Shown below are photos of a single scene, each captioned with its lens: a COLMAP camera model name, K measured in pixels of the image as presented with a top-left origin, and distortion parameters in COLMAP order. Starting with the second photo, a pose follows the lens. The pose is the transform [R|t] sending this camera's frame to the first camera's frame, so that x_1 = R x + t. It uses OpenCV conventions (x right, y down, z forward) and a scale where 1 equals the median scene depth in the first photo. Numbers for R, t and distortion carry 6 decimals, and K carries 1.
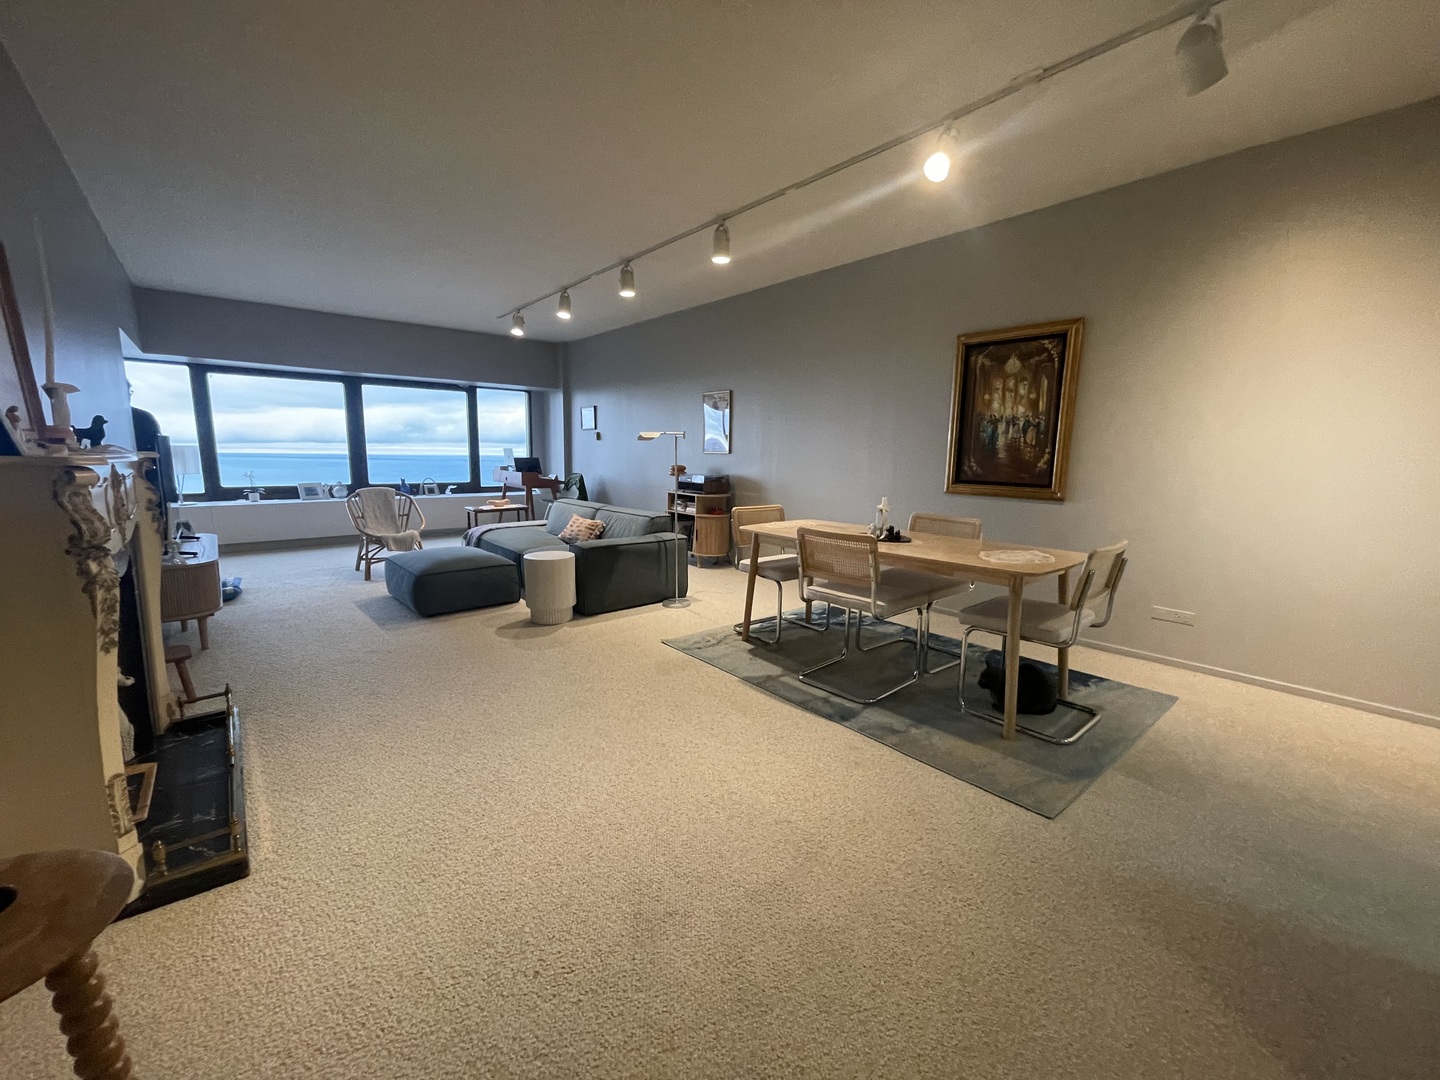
lens RADIAL K [[578.6, 0, 712.3], [0, 578.6, 542.8], [0, 0, 1]] dist [0.000543, -0.000934]
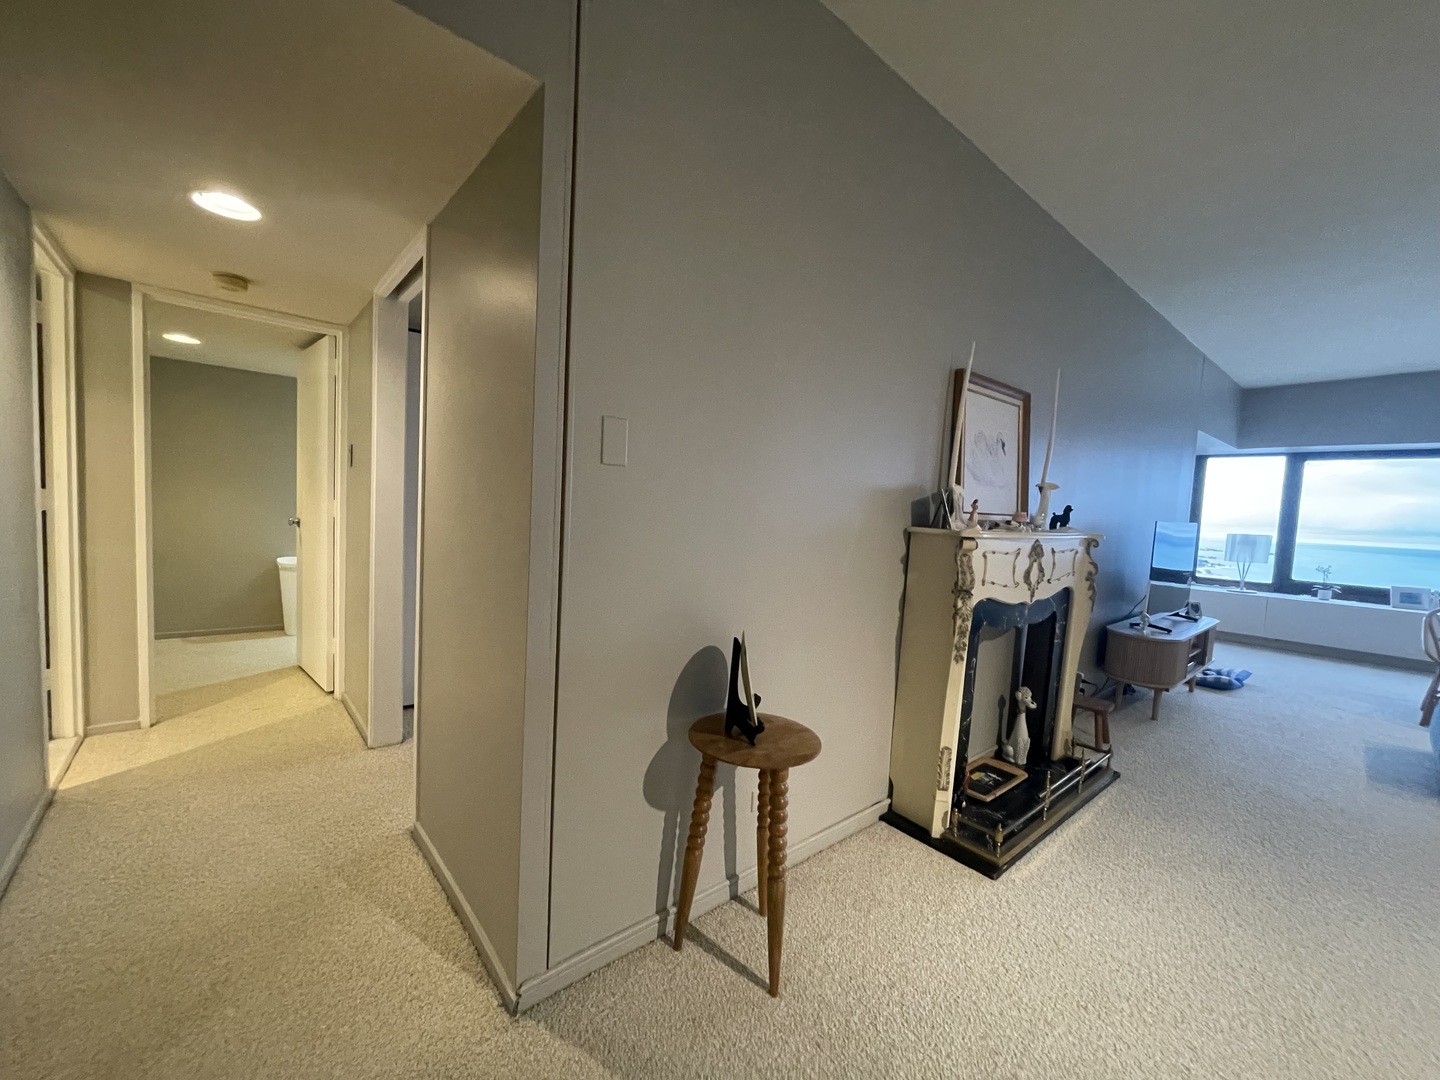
lens RADIAL K [[578.6, 0, 717.5], [0, 578.6, 538.3], [0, 0, 1]] dist [0.000543, -0.000934]
pose [[-0.000471, 0.039587, -0.999216, 0.235255], [-0.200845, 0.978851, 0.038875, -0.030911], [0.979623, 0.200706, 0.007490, 0.184537]]
